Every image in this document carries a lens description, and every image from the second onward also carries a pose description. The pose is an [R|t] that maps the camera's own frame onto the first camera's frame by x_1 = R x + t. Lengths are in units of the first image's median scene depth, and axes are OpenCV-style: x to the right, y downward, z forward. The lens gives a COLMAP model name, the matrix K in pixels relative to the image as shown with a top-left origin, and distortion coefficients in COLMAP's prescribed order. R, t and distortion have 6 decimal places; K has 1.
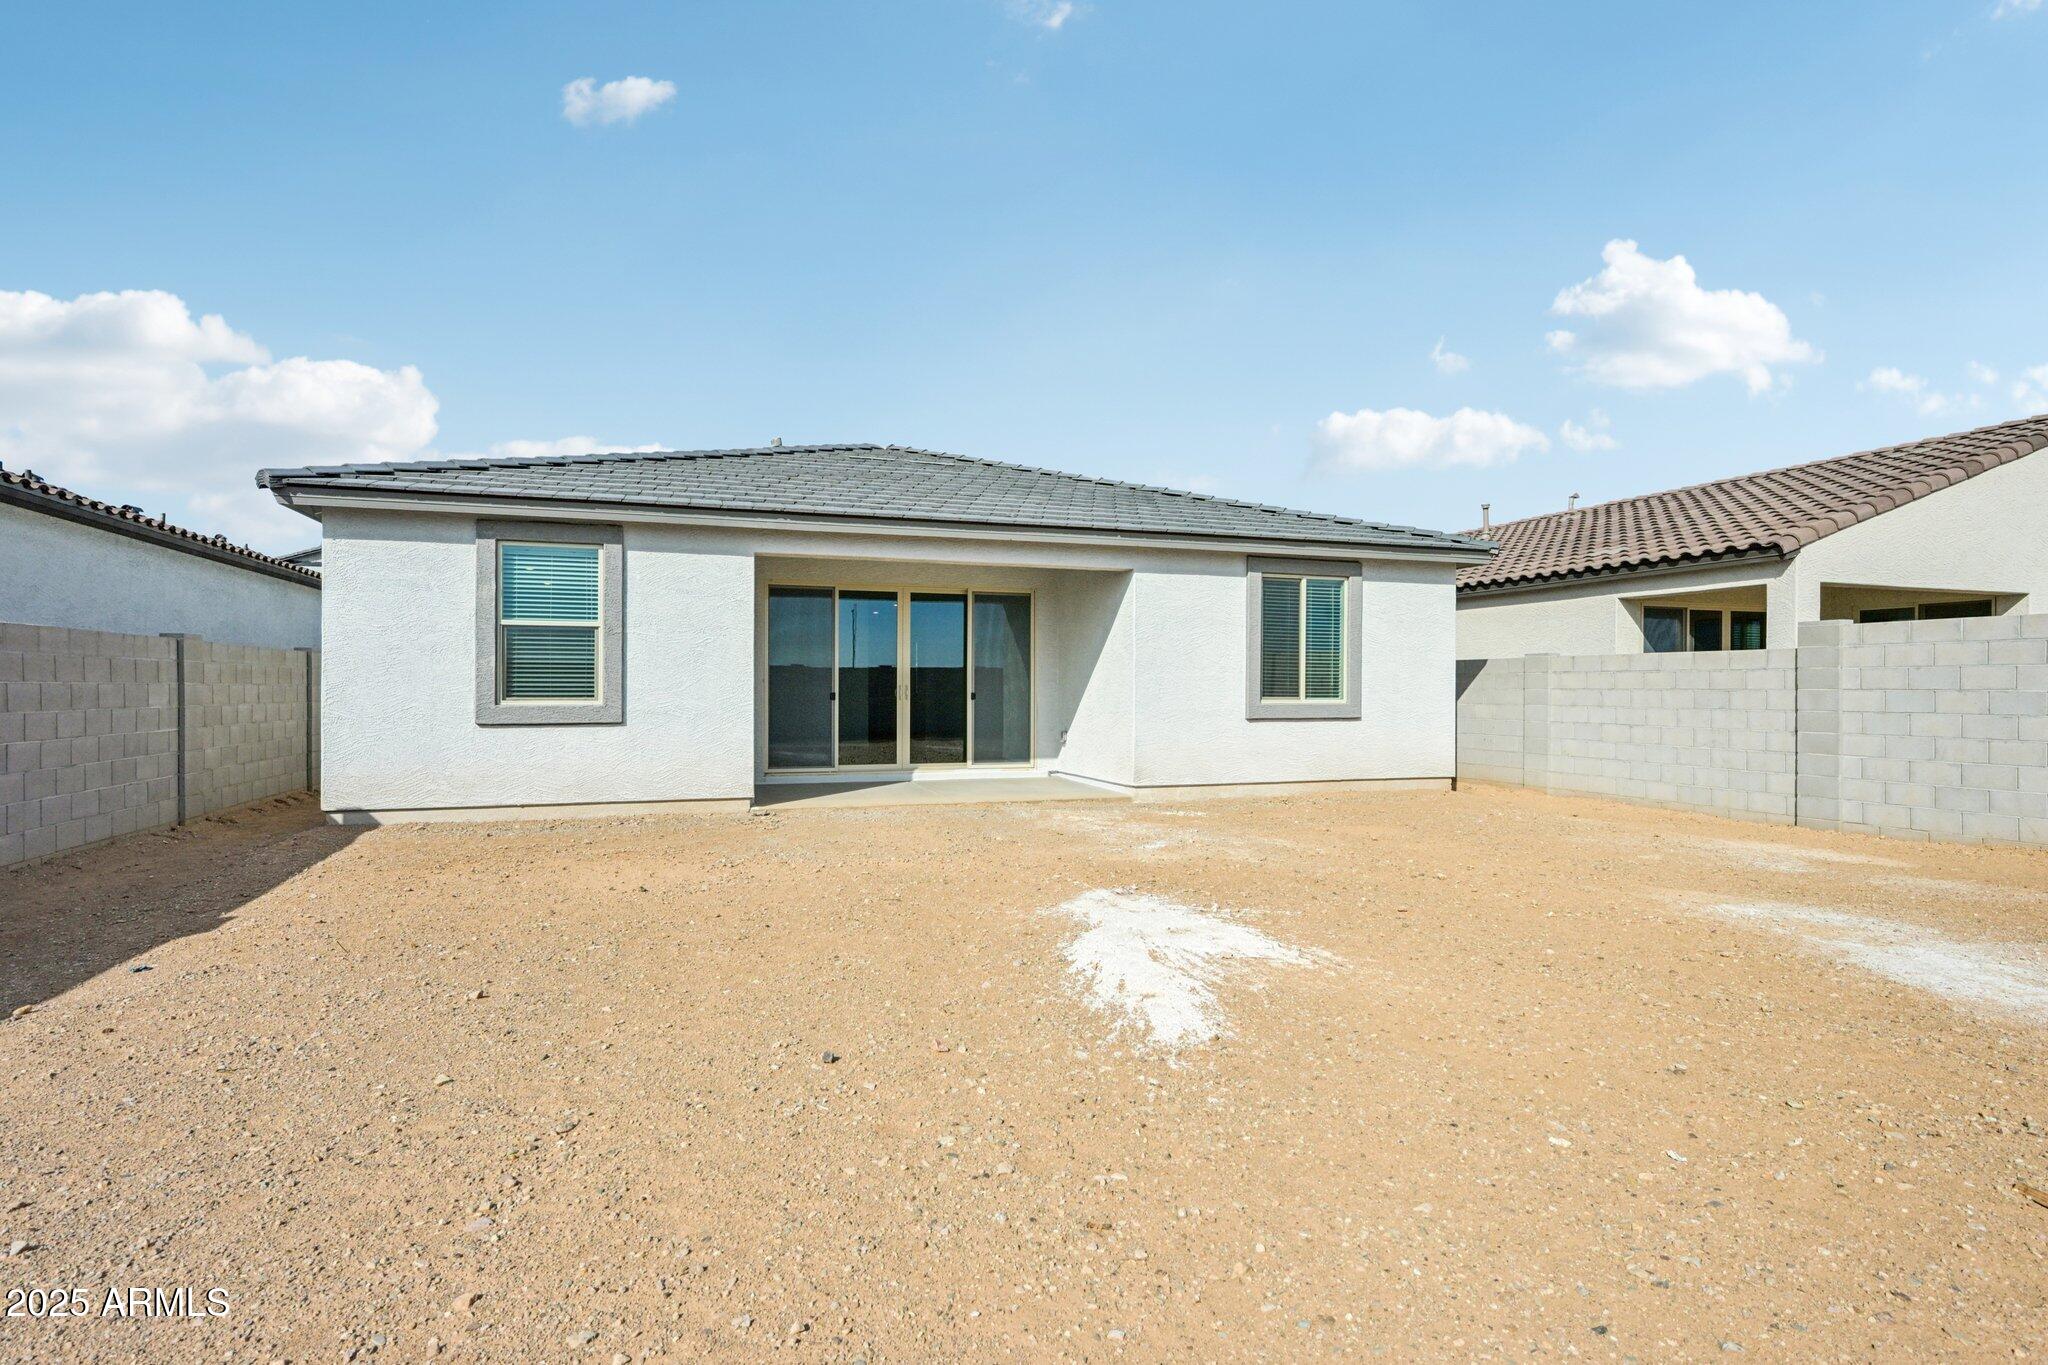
lens RADIAL K [[1032.3, 0, 1022.6], [0, 1032.3, 685.6], [0, 0, 1]] dist [0.002357, 0.000055]
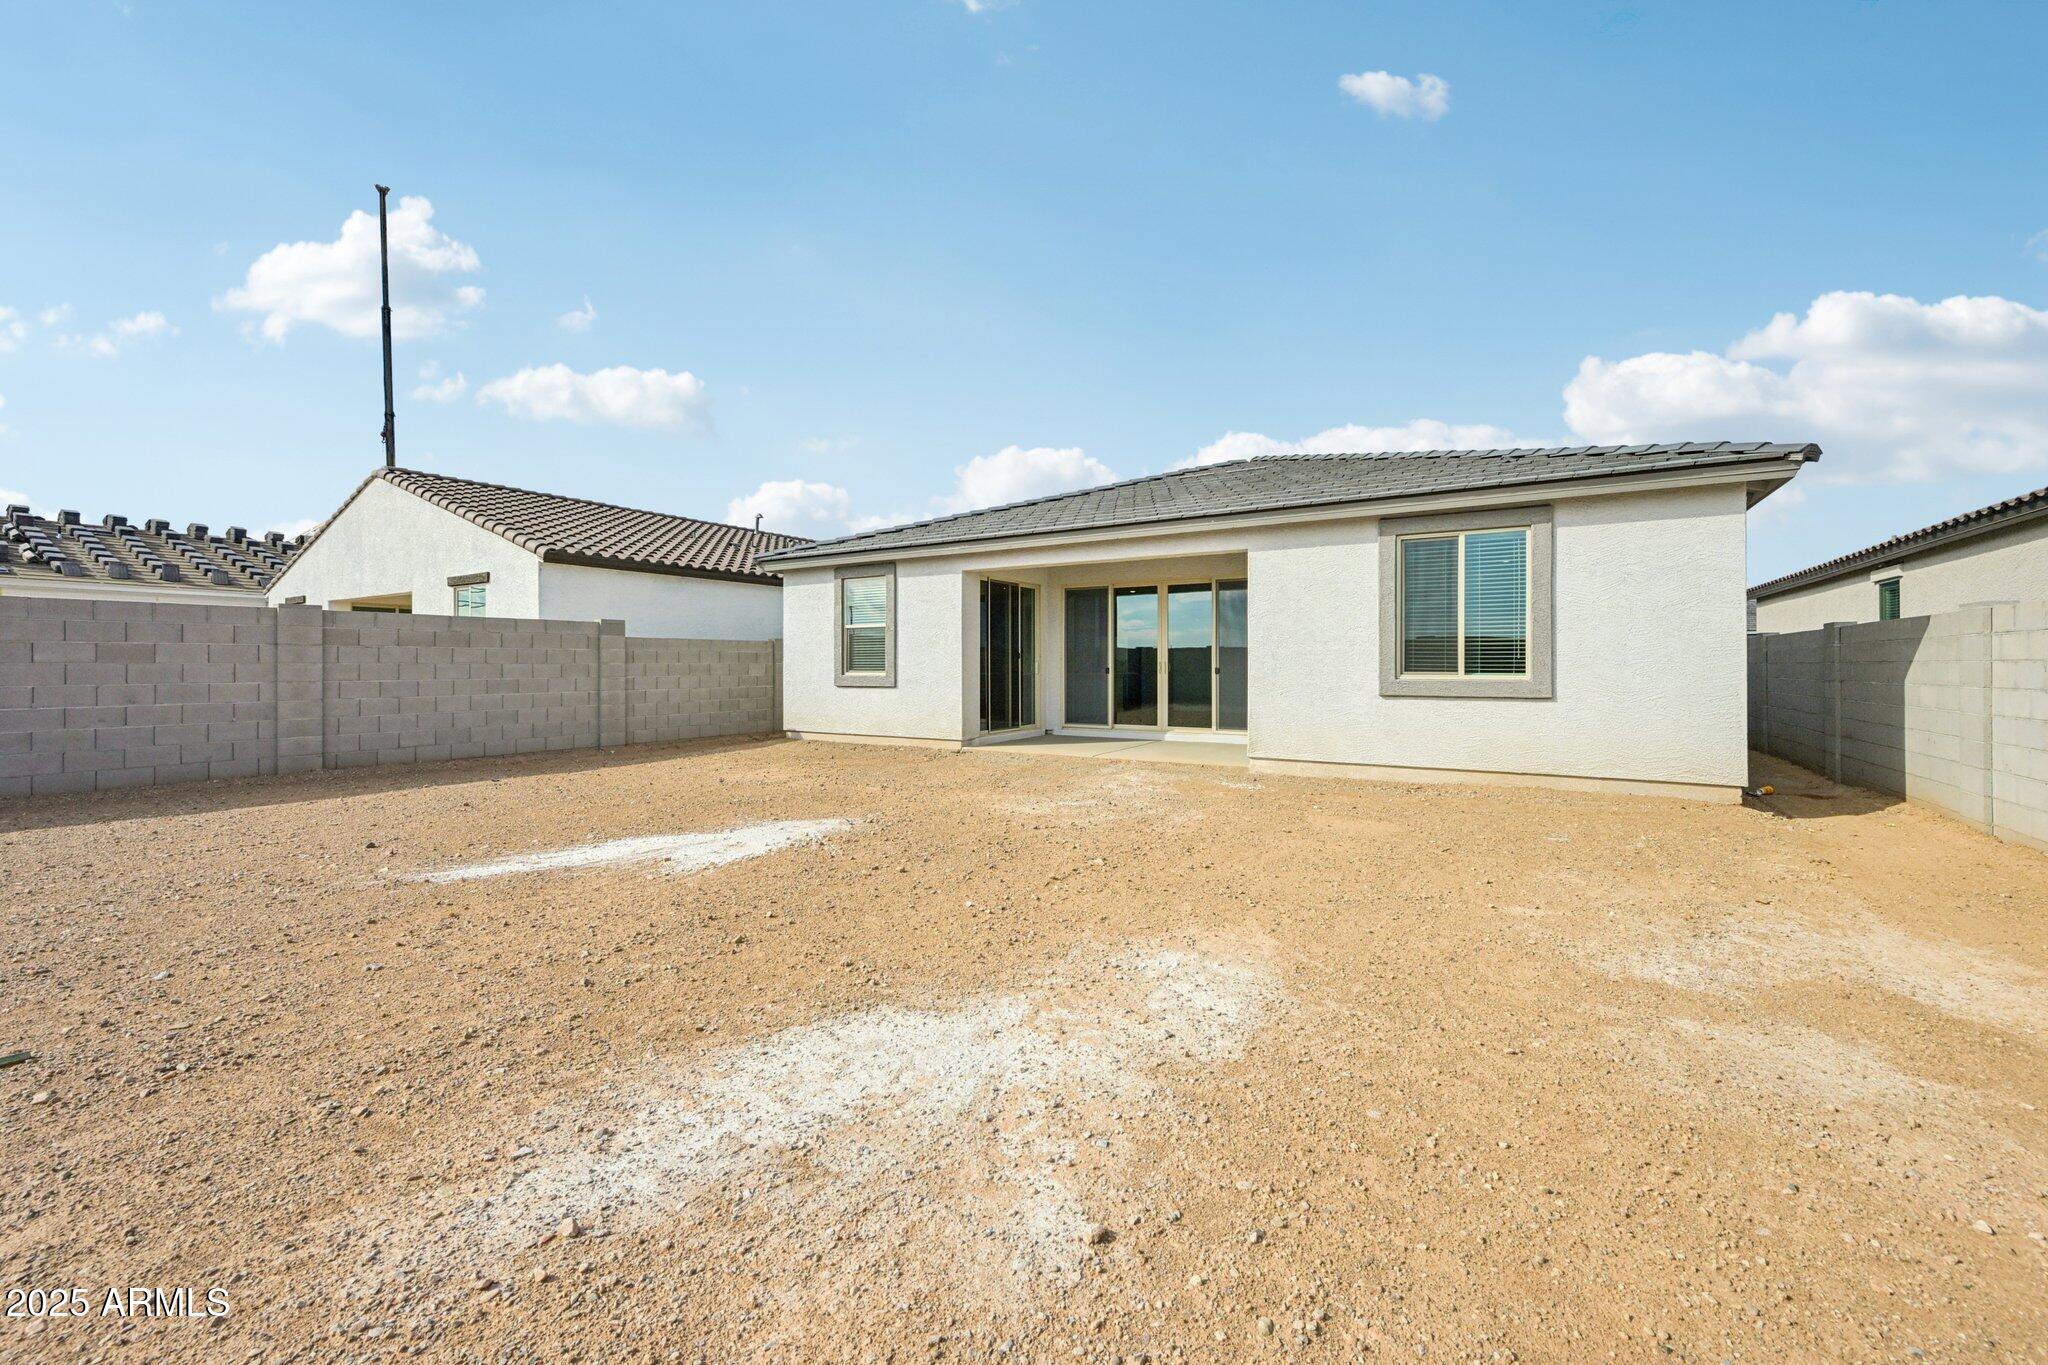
lens RADIAL K [[822.8, 0, 1044.2], [0, 822.8, 669.2], [0, 0, 1]] dist [0.021393, 0.000702]
pose [[0.642999, -0.000200, -0.765867, 0.579195], [0.004516, 0.999984, 0.003530, 0.004932], [0.765854, -0.005729, 0.642989, 0.288282]]
